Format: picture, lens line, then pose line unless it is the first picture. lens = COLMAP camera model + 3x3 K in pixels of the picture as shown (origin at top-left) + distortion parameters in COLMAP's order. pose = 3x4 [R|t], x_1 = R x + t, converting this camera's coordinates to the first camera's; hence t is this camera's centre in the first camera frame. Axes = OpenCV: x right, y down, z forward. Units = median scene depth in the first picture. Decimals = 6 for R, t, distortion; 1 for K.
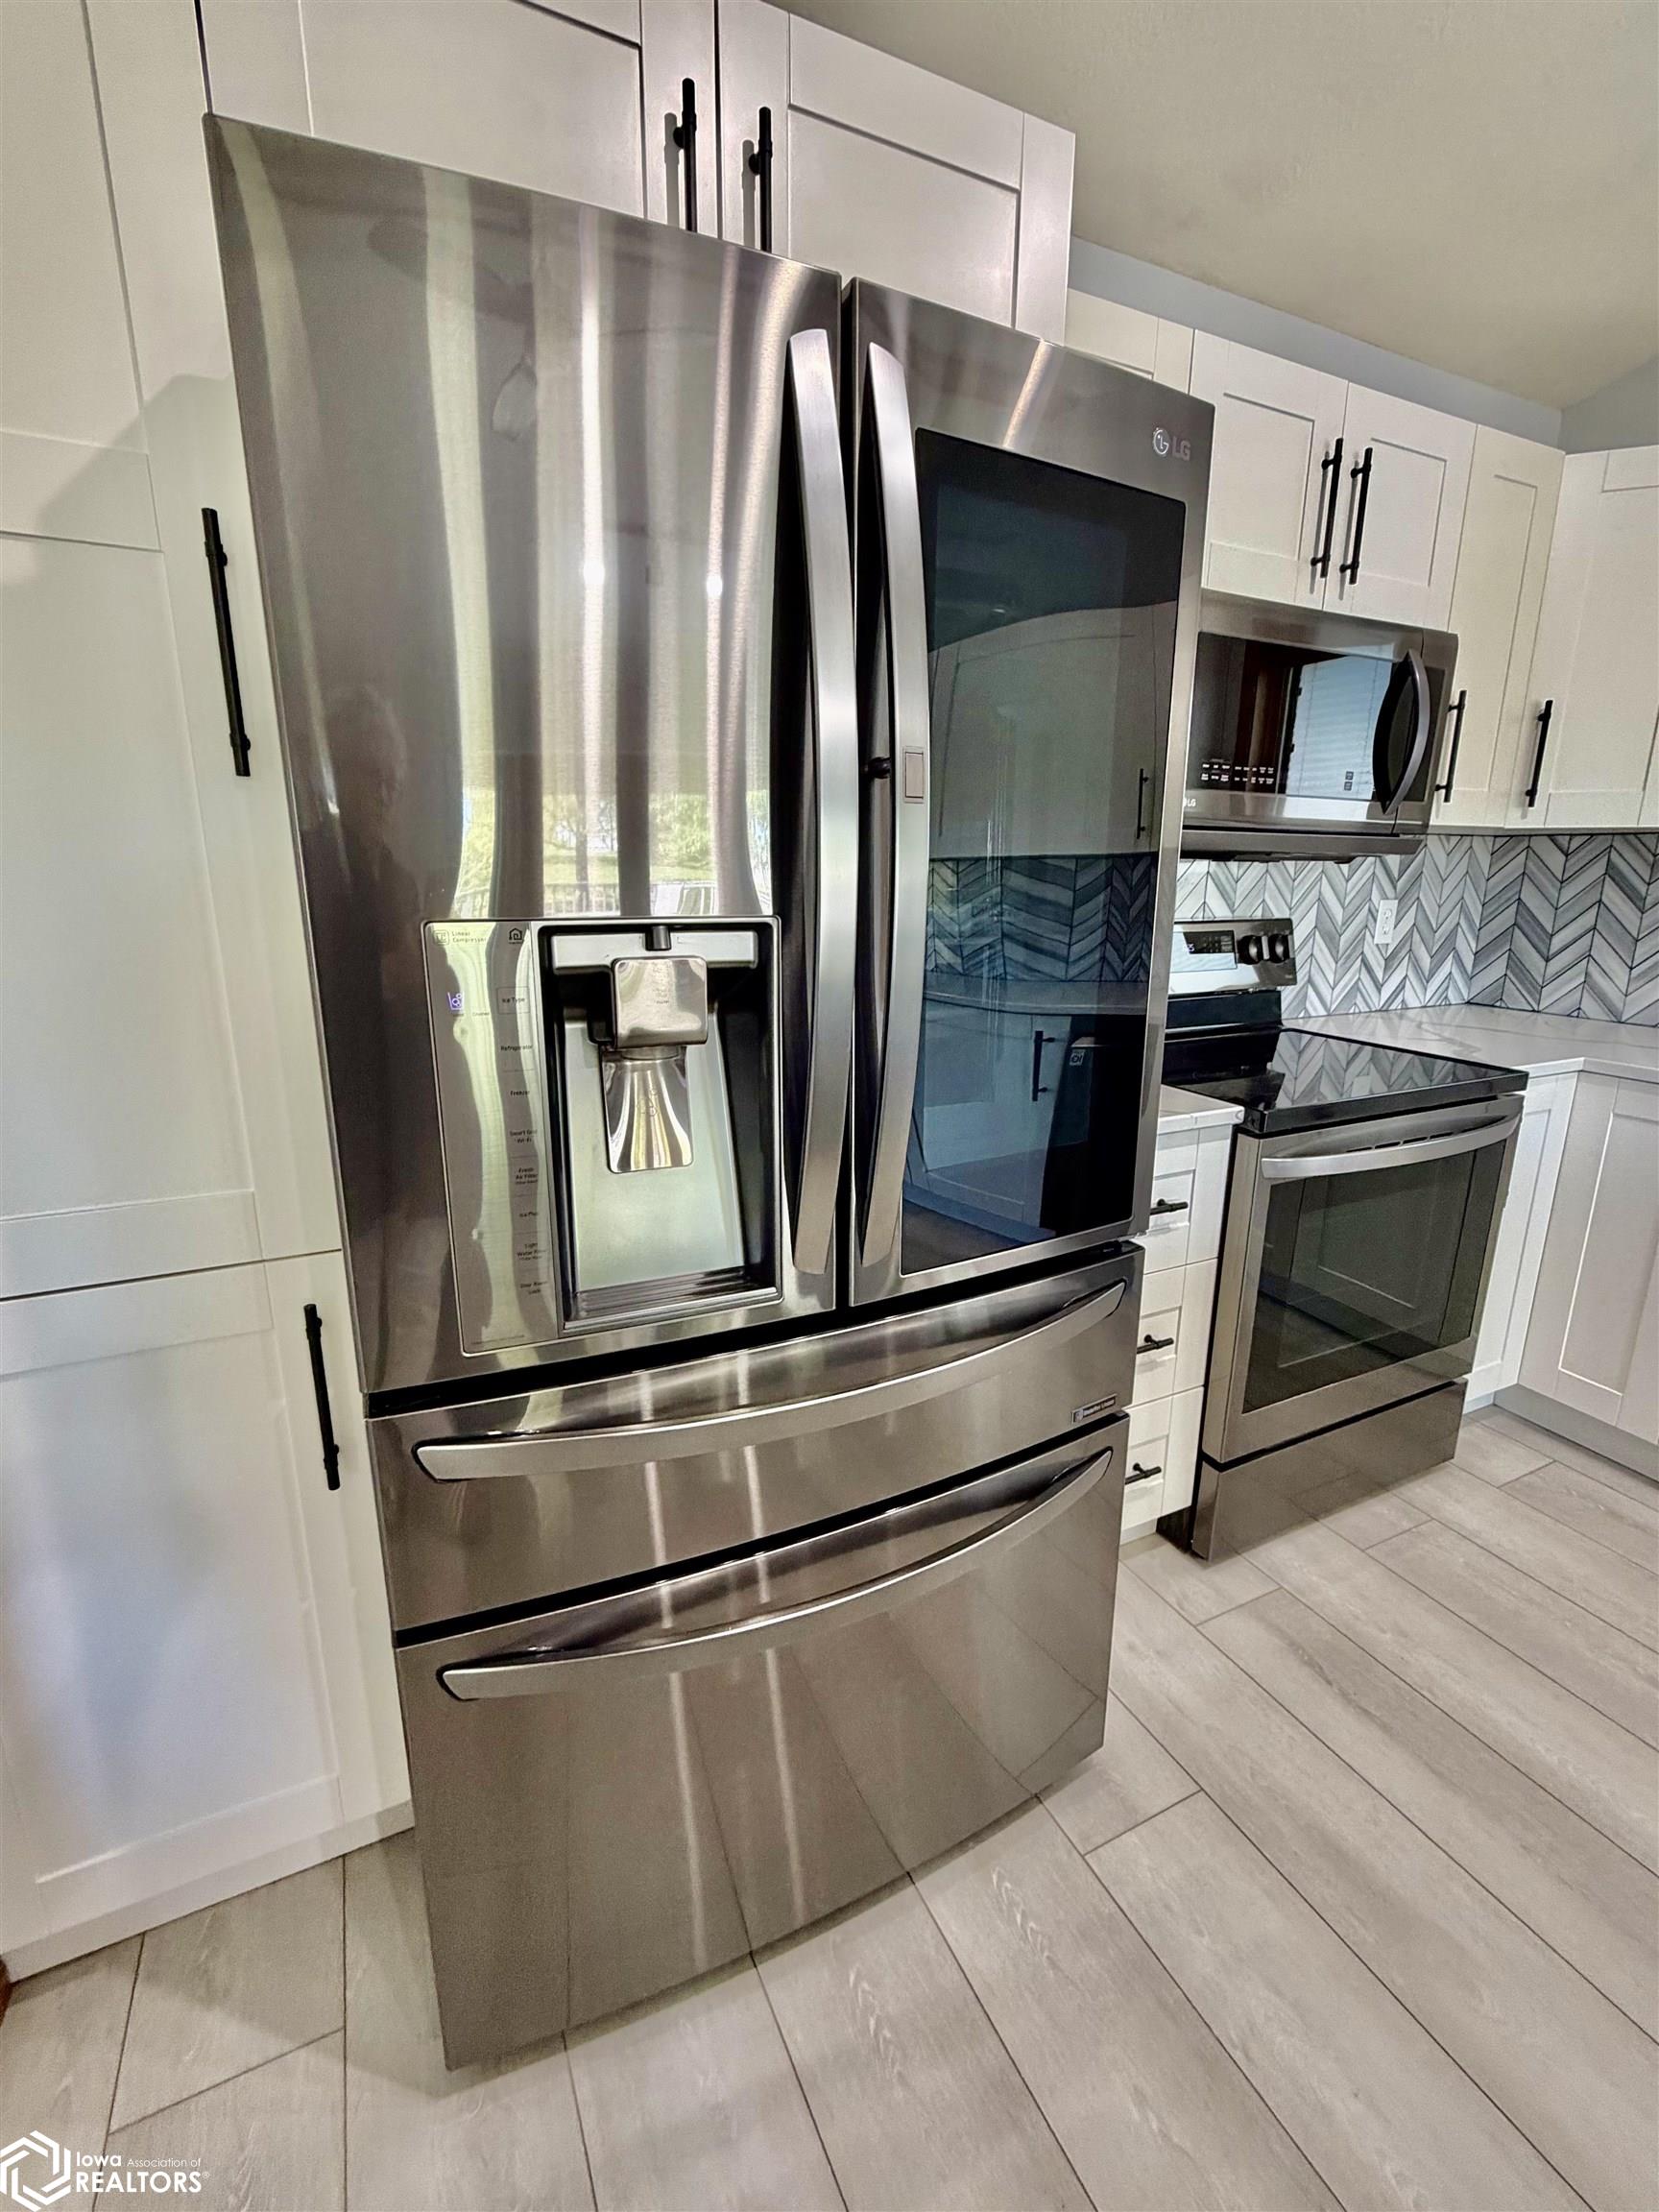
lens RADIAL K [[973.7, 0, 826.5], [0, 973.7, 1108.2], [0, 0, 1]] dist [-0.004068, 0.001867]
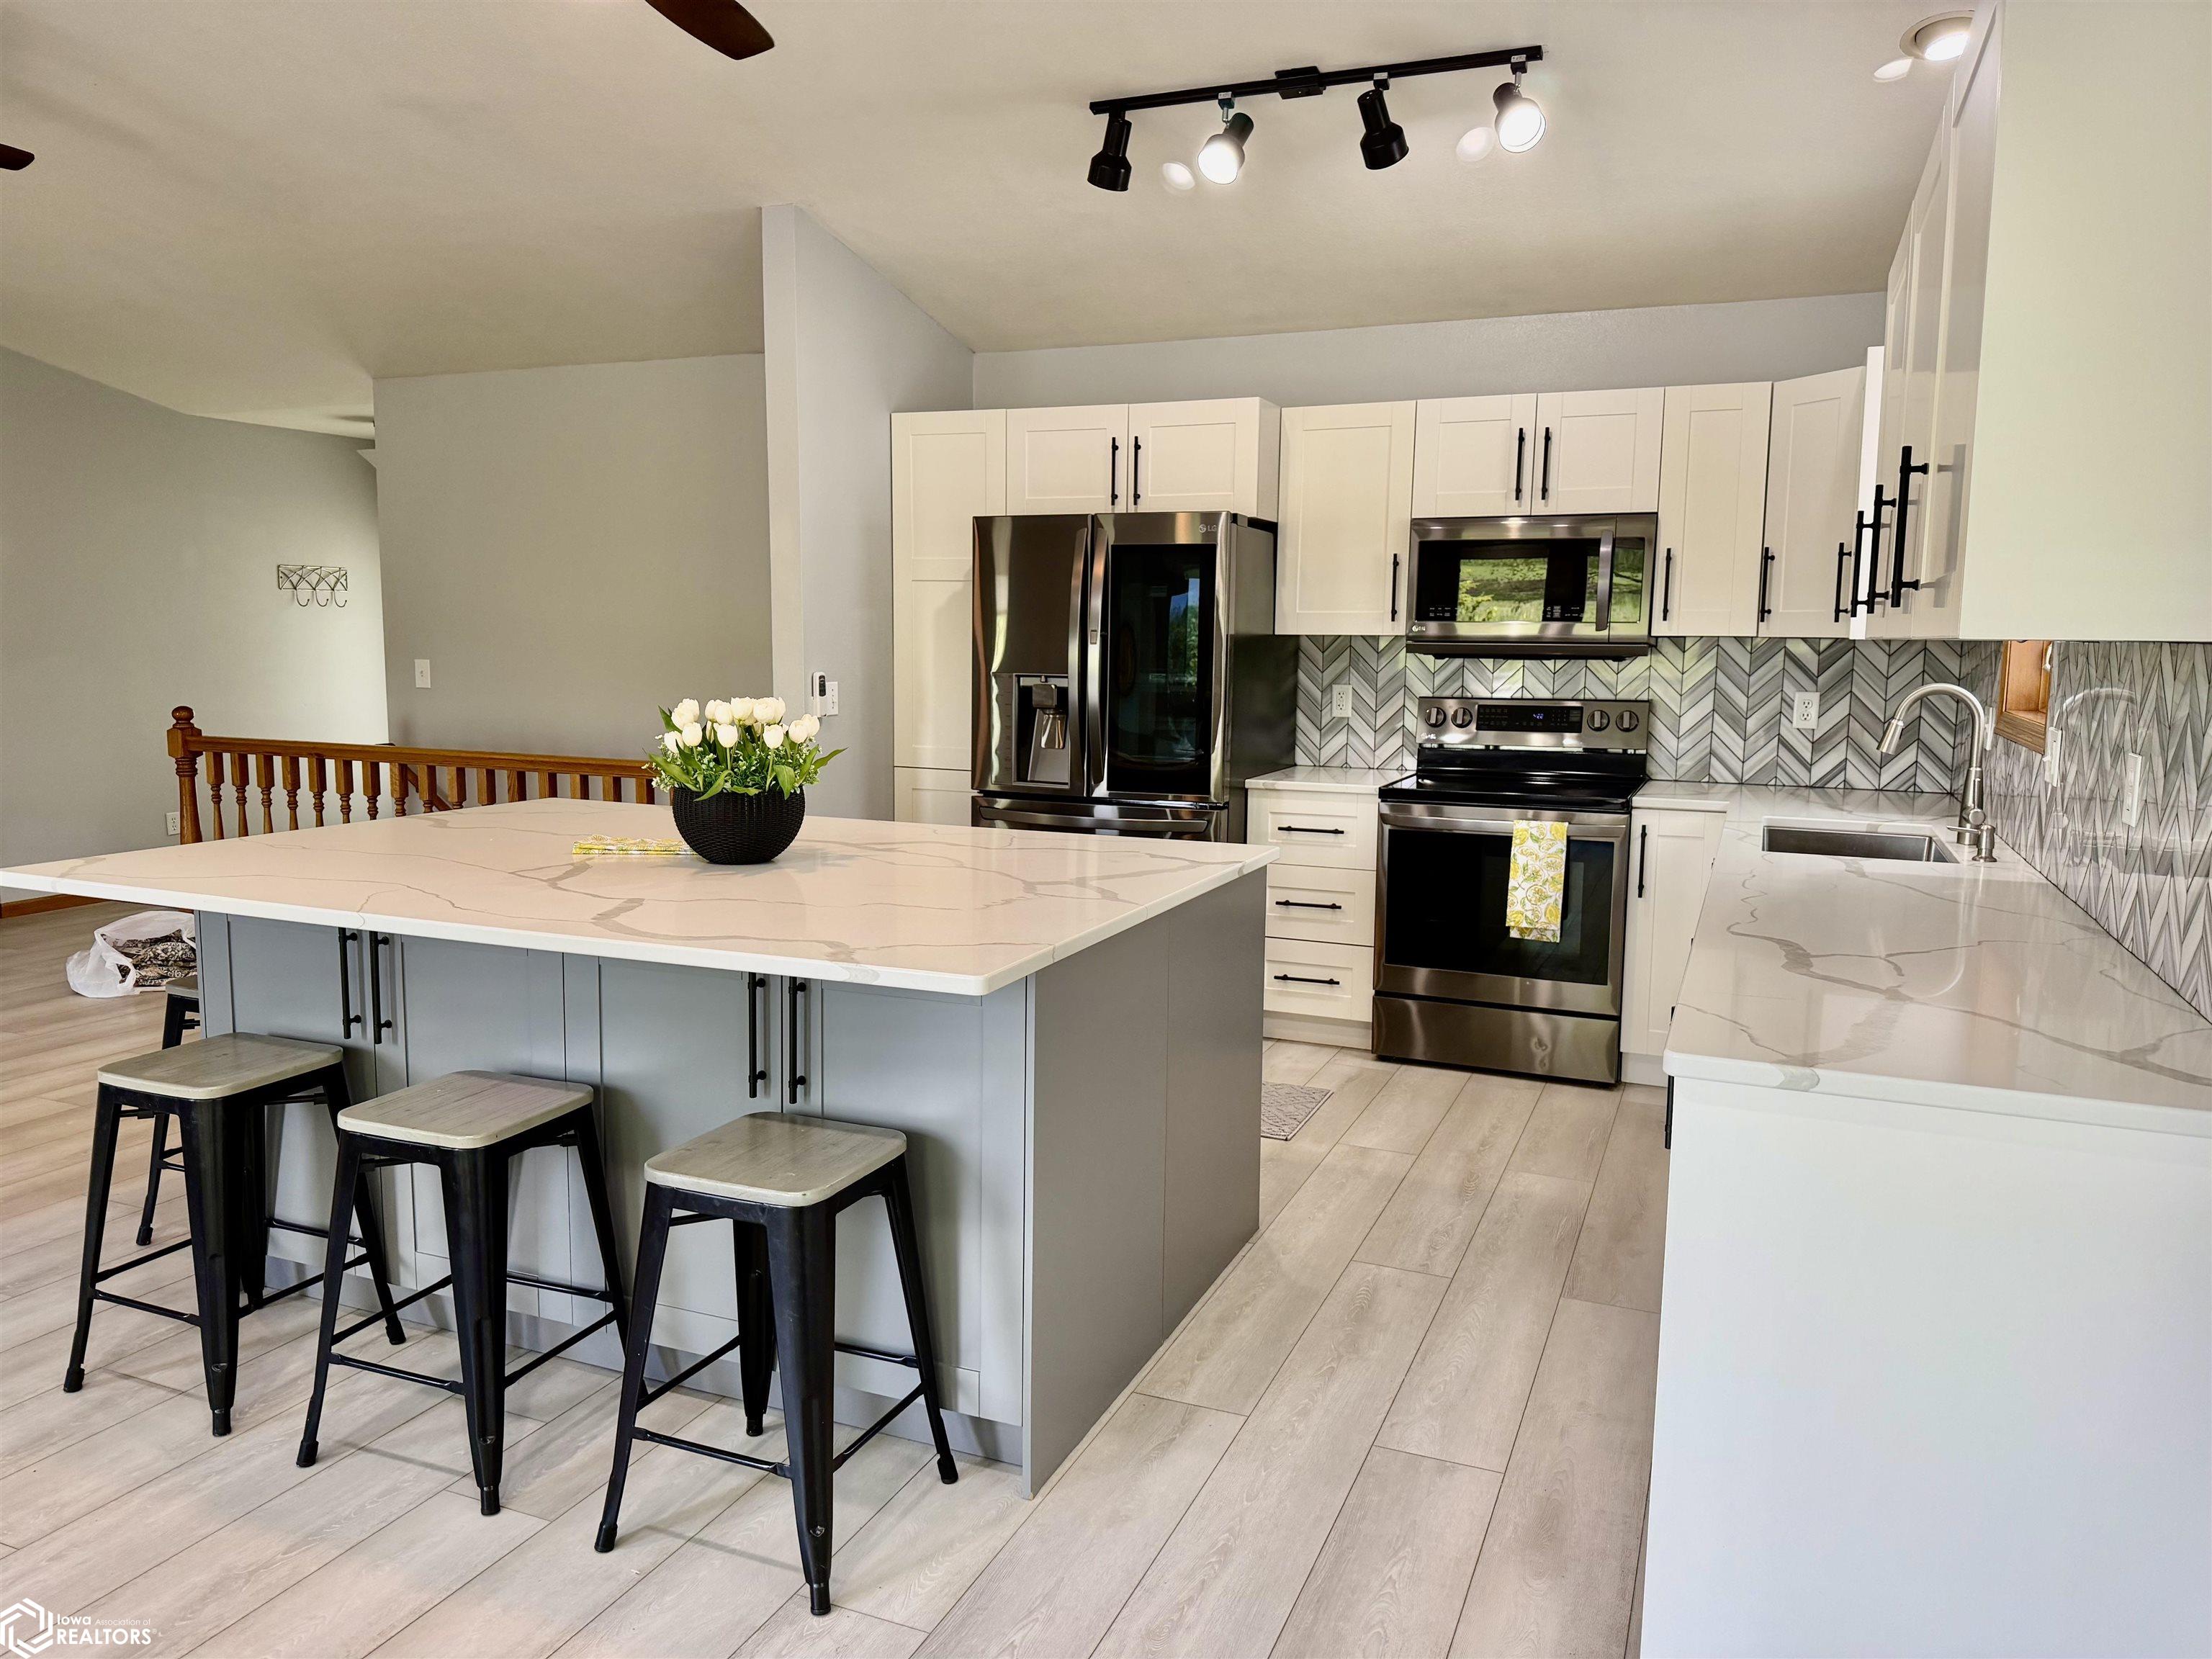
lens RADIAL K [[1554.6, 0, 1060.5], [0, 1554.6, 836.0], [0, 0, 1]] dist [0.049840, -0.035694]
pose [[0.639691, 0.098176, -0.762336, 1.730969], [-0.193096, 0.980528, -0.035755, 0.238823], [0.743982, 0.170076, 0.646193, -1.044140]]
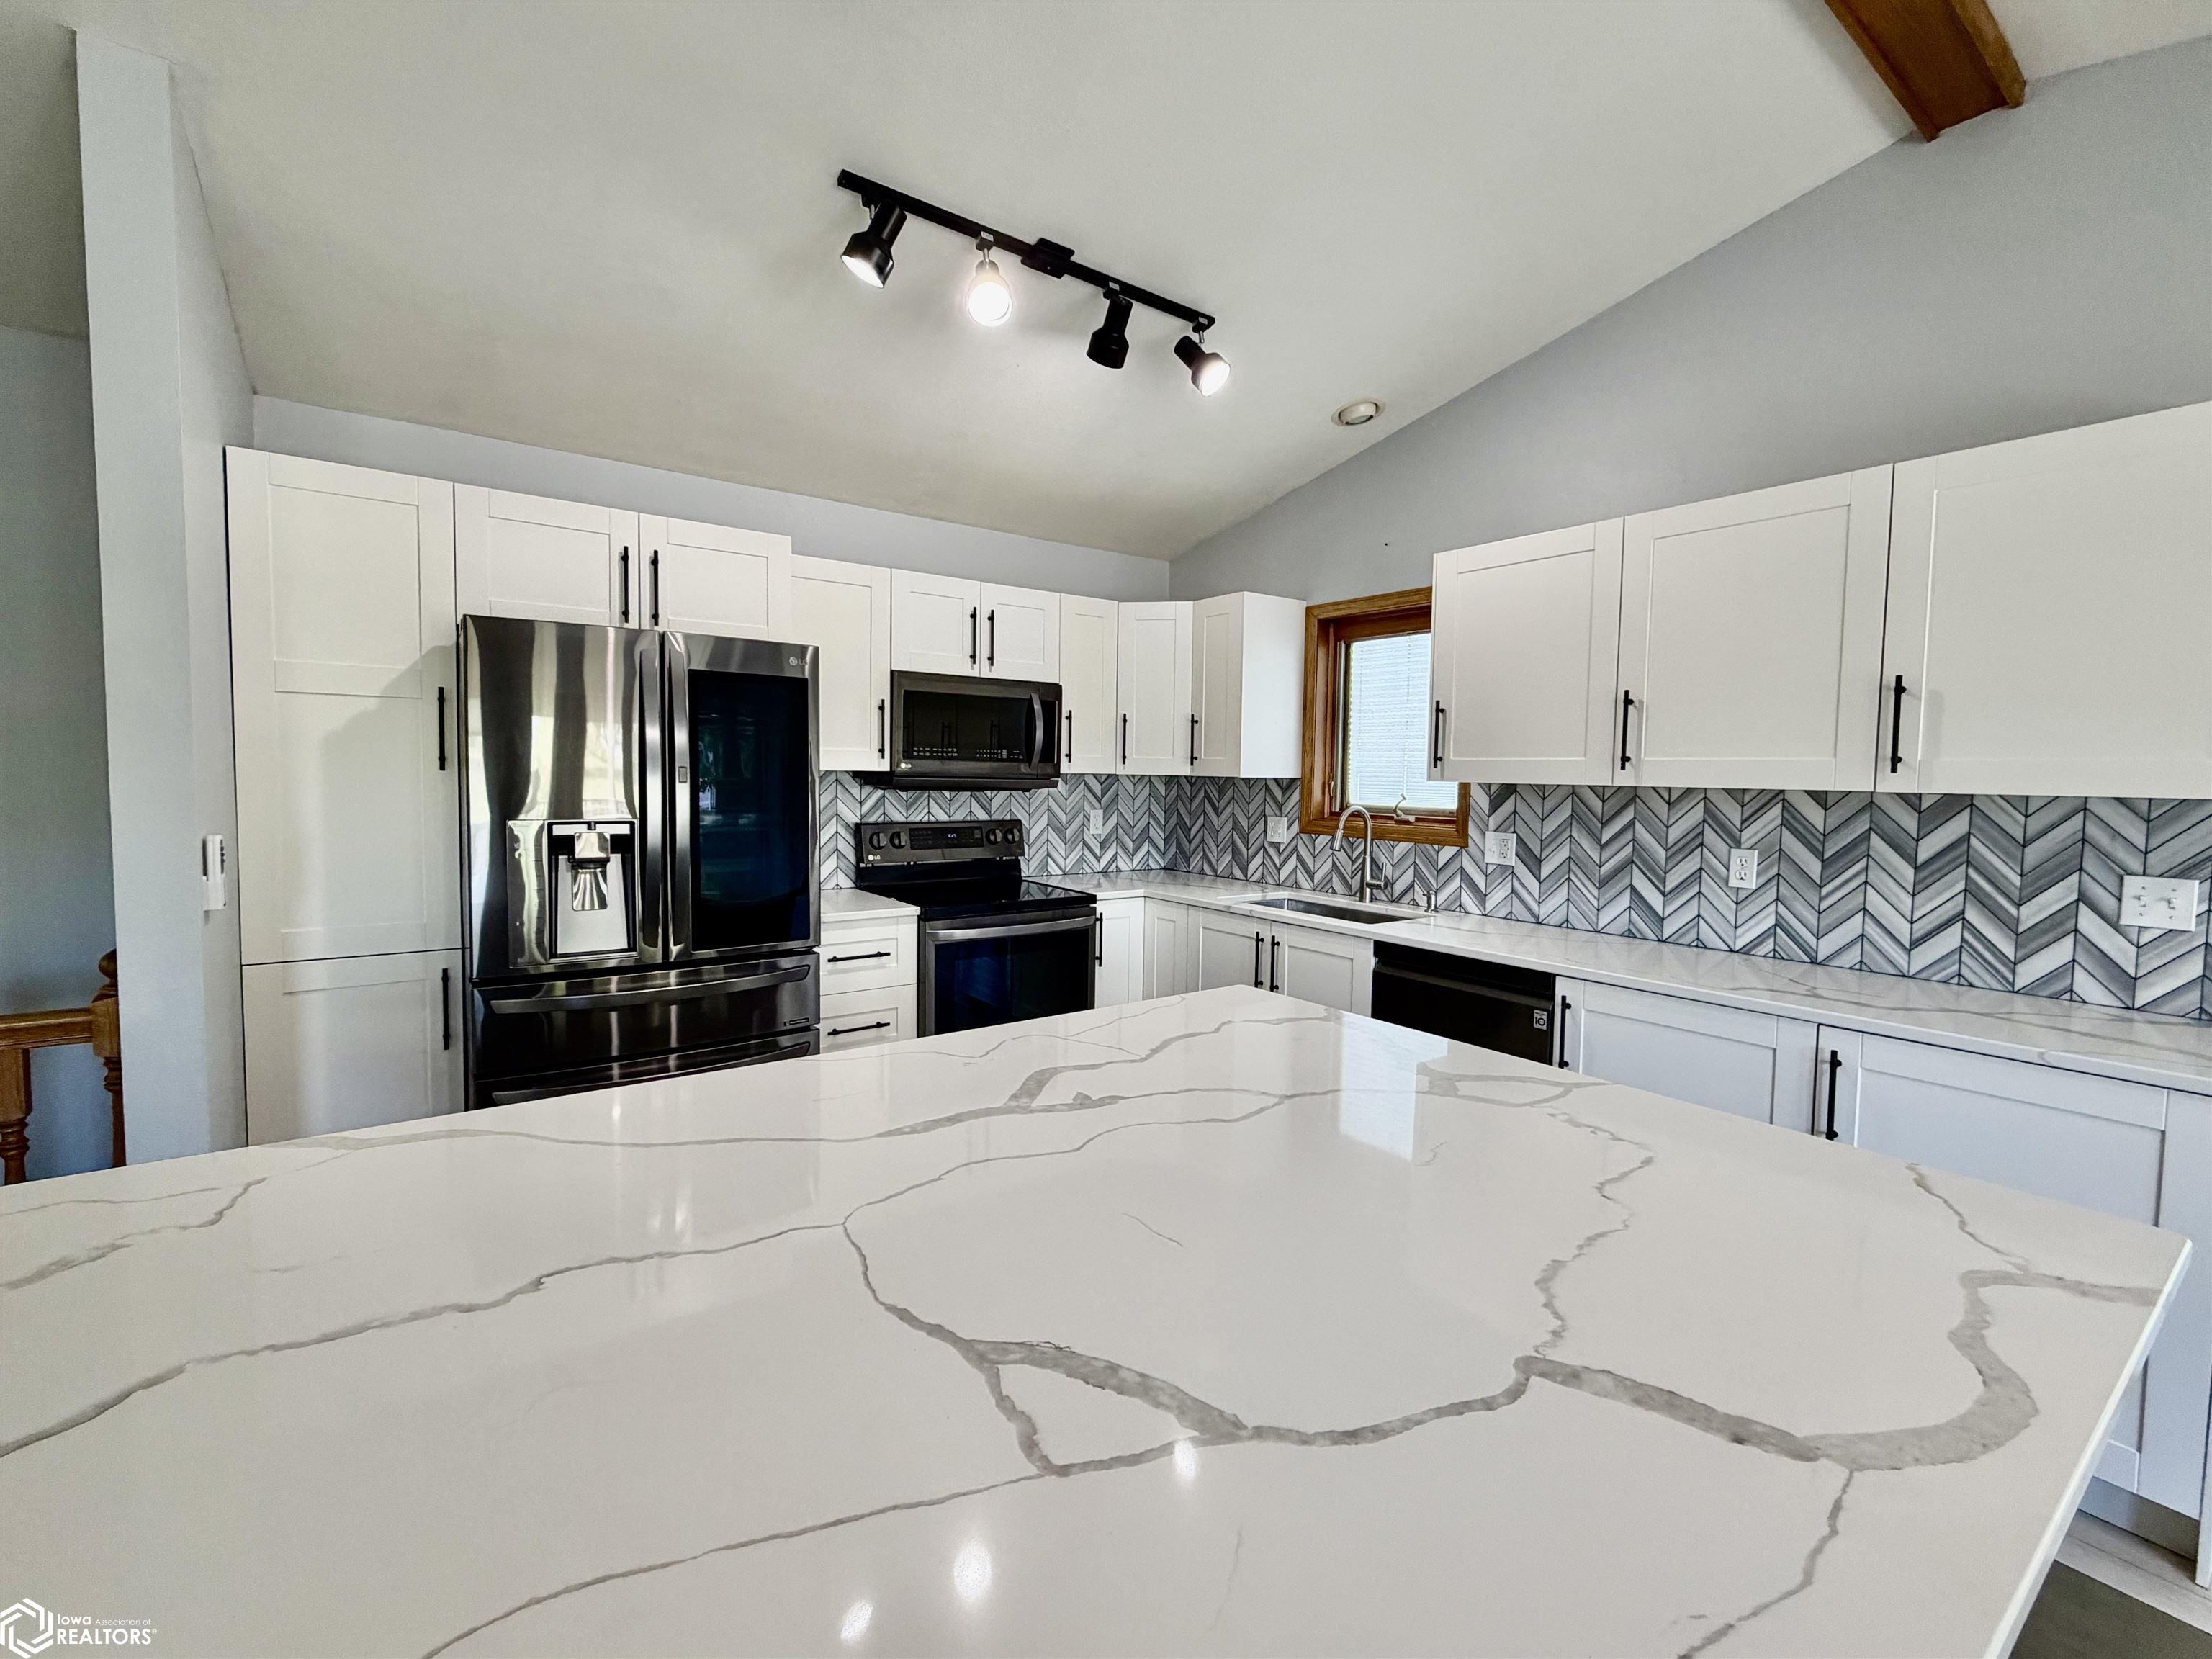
lens RADIAL K [[973.7, 0, 1106.7], [0, 973.7, 823.2], [0, 0, 1]] dist [-0.004068, 0.001867]
pose [[0.985229, -0.000669, 0.171239, 0.342317], [0.033057, 0.981925, -0.186361, 0.167212], [-0.168019, 0.189269, 0.967443, -0.846540]]
